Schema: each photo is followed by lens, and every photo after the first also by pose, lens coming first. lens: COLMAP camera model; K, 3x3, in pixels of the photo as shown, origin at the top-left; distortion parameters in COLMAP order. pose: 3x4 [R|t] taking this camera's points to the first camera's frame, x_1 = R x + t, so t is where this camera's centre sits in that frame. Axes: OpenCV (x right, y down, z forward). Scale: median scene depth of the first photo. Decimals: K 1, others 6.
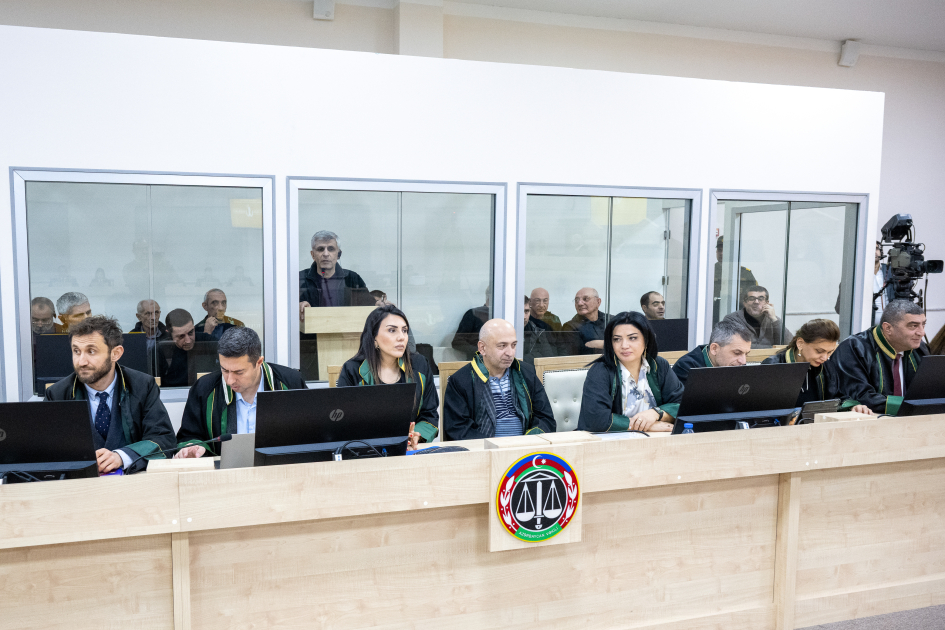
lens RADIAL K [[824.4, 0, 472.5], [0, 824.4, 315.0], [0, 0, 1]] dist [-0.001268, -0.000913]
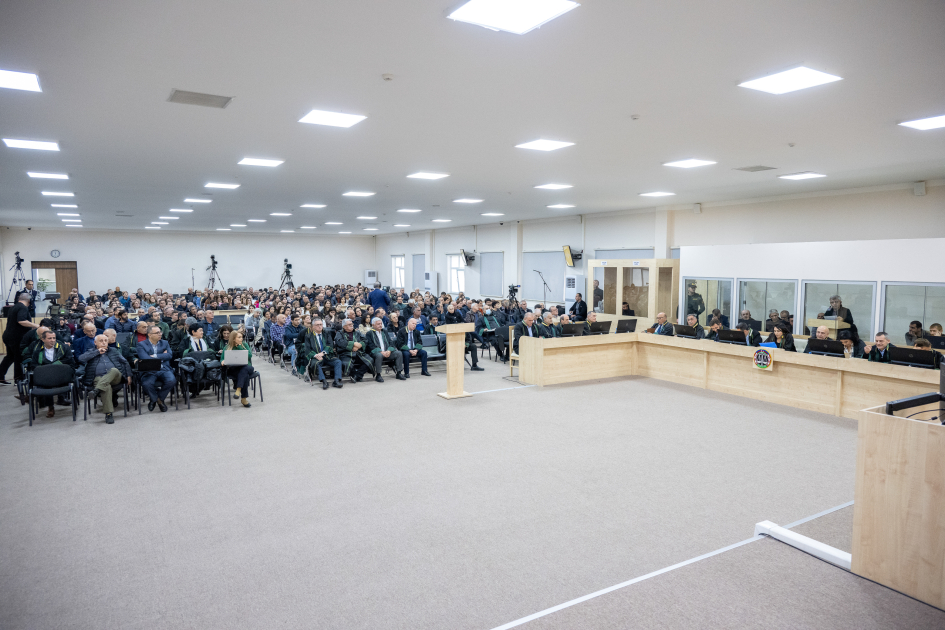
lens RADIAL K [[626.7, 0, 472.5], [0, 626.7, 315.0], [0, 0, 1]] dist [0.000461, 0.000043]
pose [[0.227110, 0.061078, -0.971952, 3.220673], [-0.099424, 0.994271, 0.039249, -0.007899], [0.968781, 0.087721, 0.231882, -1.504597]]
